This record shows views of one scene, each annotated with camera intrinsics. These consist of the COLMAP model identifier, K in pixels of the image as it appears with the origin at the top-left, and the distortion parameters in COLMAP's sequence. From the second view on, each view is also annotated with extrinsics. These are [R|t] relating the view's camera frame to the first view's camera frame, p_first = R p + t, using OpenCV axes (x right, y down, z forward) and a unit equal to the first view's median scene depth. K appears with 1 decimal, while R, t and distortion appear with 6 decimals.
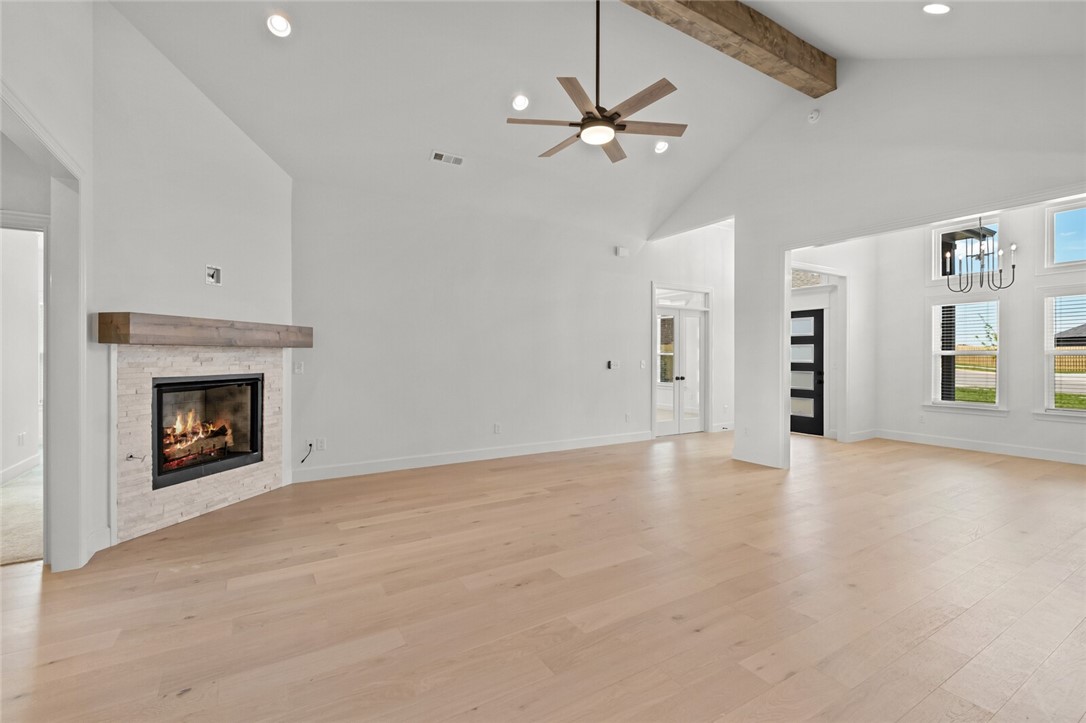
lens RADIAL K [[481.7, 0, 537.9], [0, 481.7, 356.6], [0, 0, 1]] dist [0.010821, -0.000572]
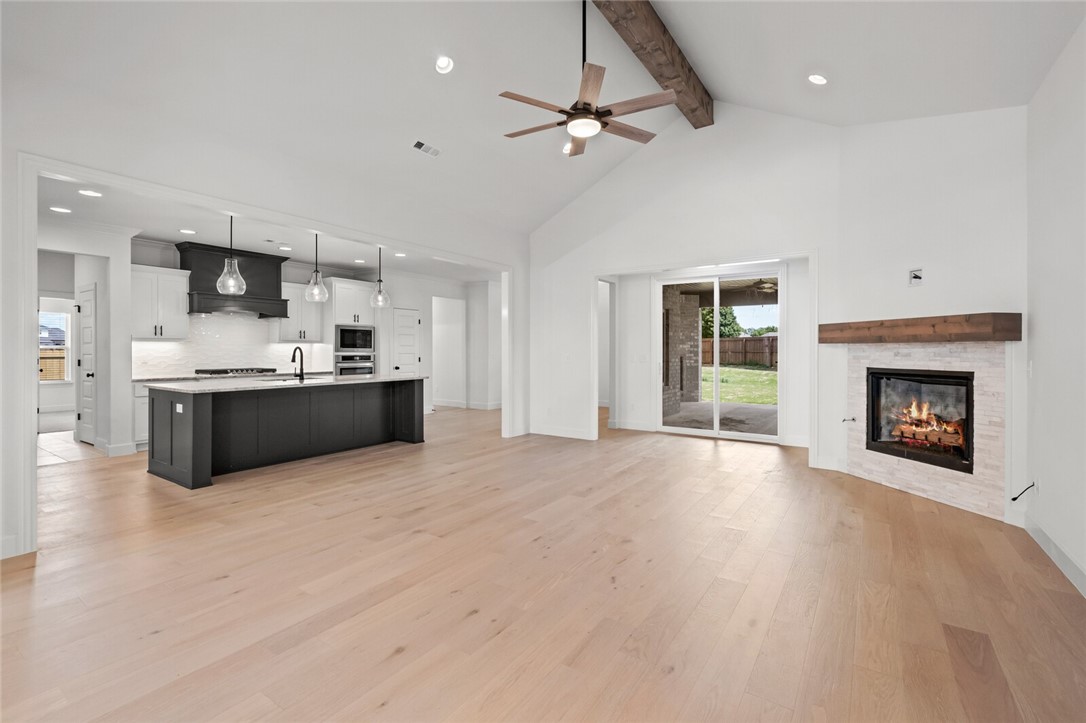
lens RADIAL K [[481.7, 0, 545.7], [0, 481.7, 353.5], [0, 0, 1]] dist [0.010821, -0.000572]
pose [[-0.909984, -0.000742, -0.414642, 0.548075], [-0.004079, 0.999966, 0.007162, -0.001051], [0.414622, 0.008209, -0.909957, 1.696934]]
